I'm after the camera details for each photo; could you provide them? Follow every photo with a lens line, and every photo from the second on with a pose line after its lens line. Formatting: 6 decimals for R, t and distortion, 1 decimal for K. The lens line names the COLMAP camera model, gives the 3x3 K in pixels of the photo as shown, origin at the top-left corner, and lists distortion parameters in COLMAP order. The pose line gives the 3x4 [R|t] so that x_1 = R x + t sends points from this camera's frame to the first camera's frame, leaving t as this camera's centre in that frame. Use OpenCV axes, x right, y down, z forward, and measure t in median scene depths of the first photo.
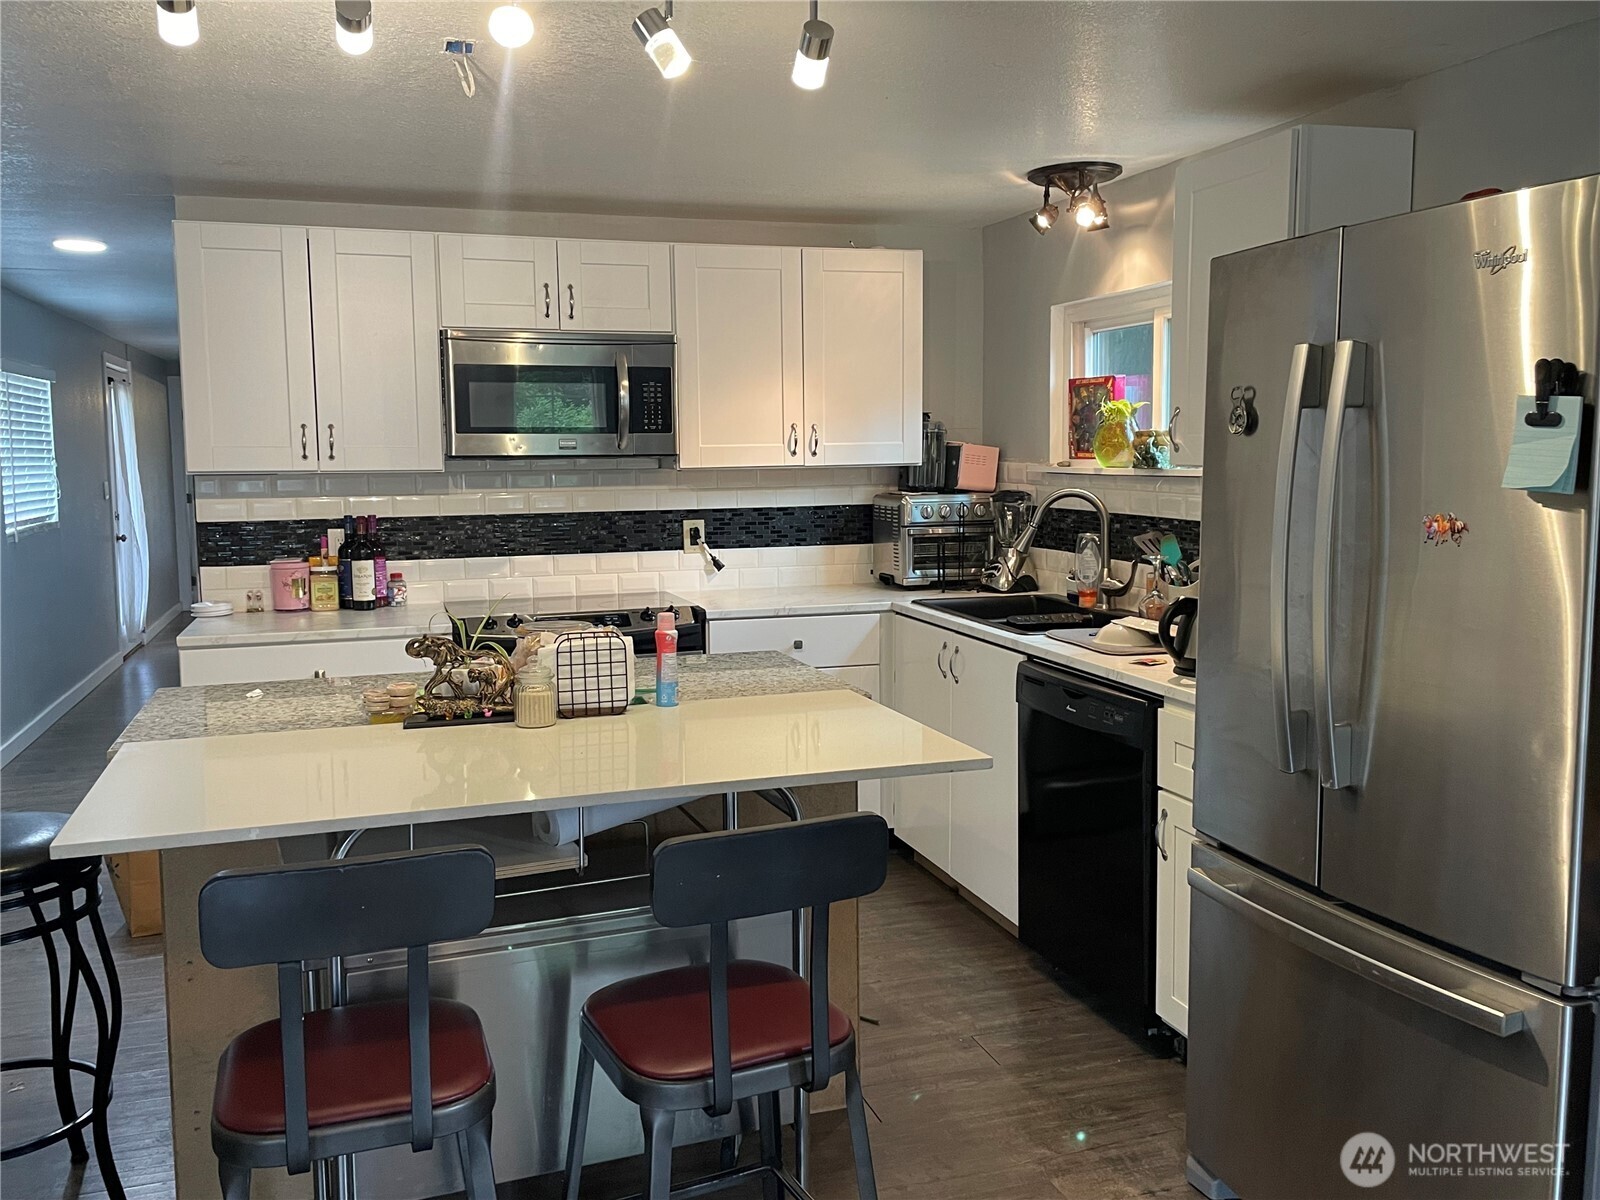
lens RADIAL K [[1348.8, 0, 789.7], [0, 1348.8, 585.6], [0, 0, 1]] dist [0.091189, -0.111572]
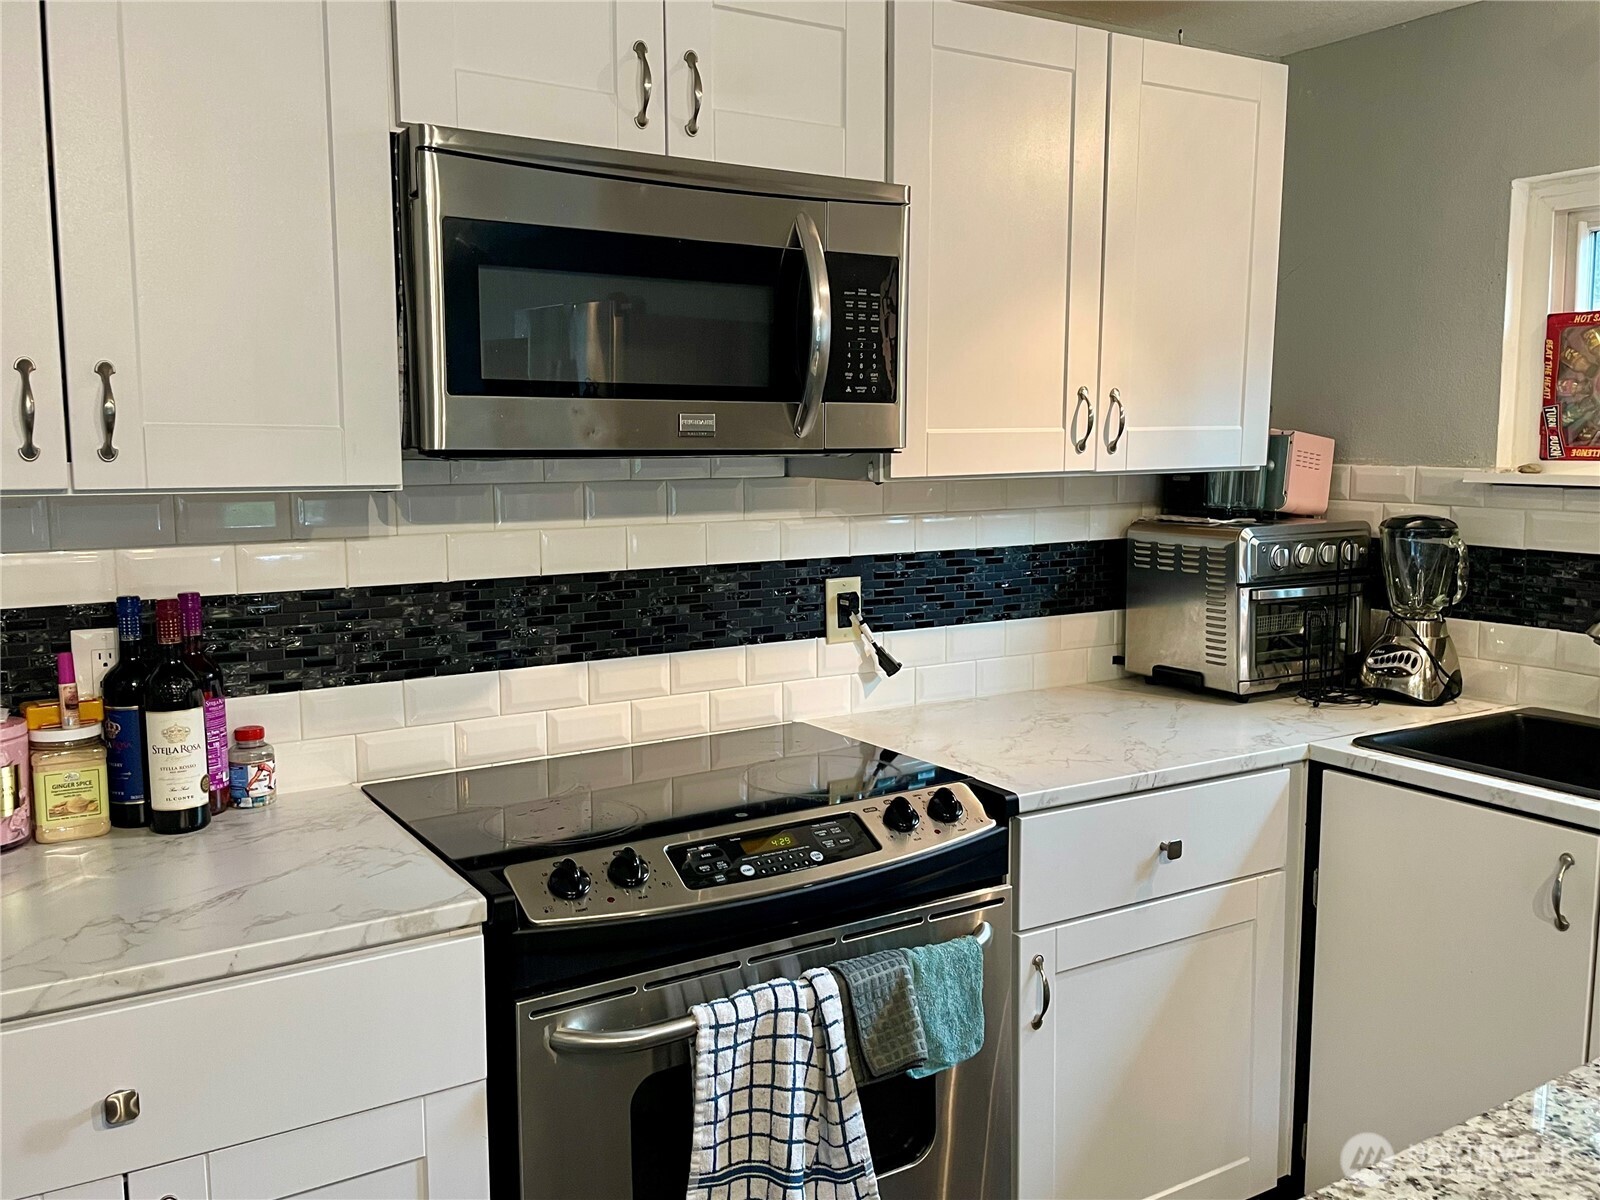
lens RADIAL K [[1348.8, 0, 809.2], [0, 1348.8, 593.6], [0, 0, 1]] dist [0.091189, -0.111572]
pose [[0.966388, -0.022162, 0.256133, -0.241617], [0.019698, 0.999732, 0.012178, -0.055308], [-0.256334, -0.006724, 0.966565, 0.574665]]
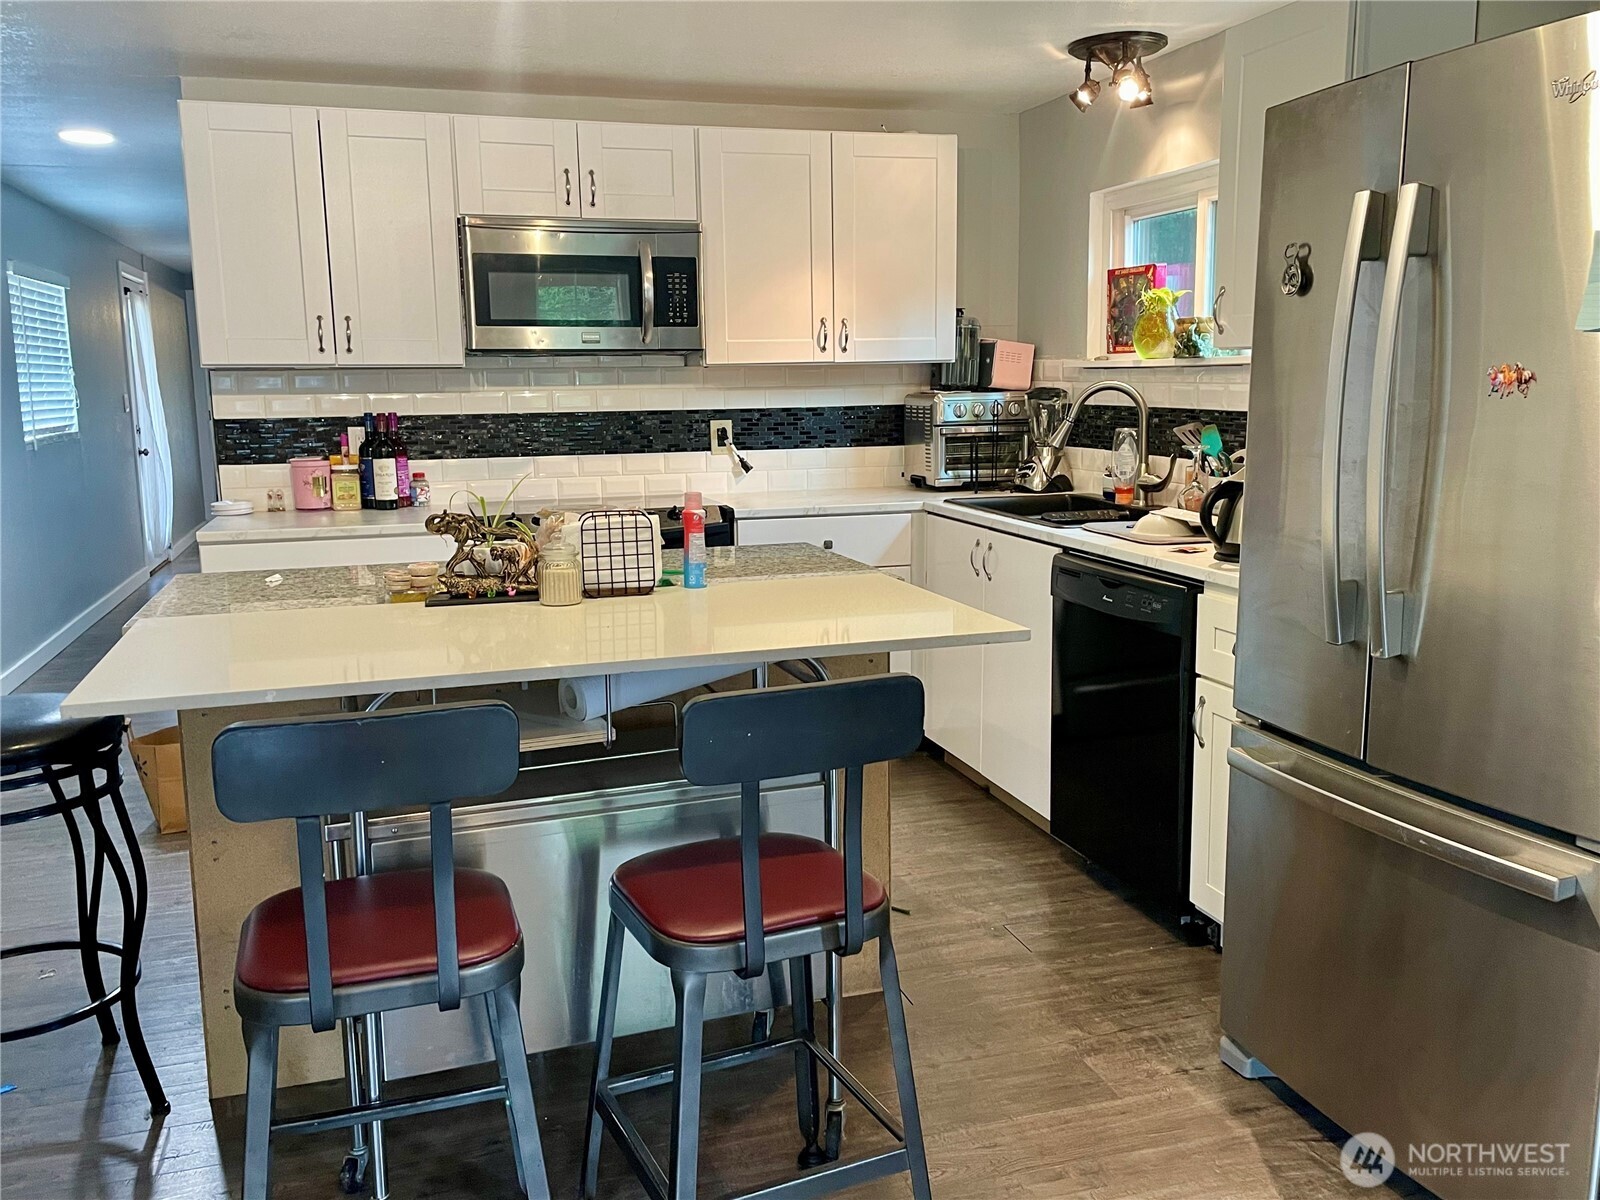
lens RADIAL K [[1348.8, 0, 809.0], [0, 1348.8, 600.4], [0, 0, 1]] dist [0.091189, -0.111572]
pose [[0.999978, -0.001438, -0.006506, -0.001289], [0.001845, 0.998010, 0.063025, 0.022668], [0.006402, -0.063036, 0.997991, 0.016580]]
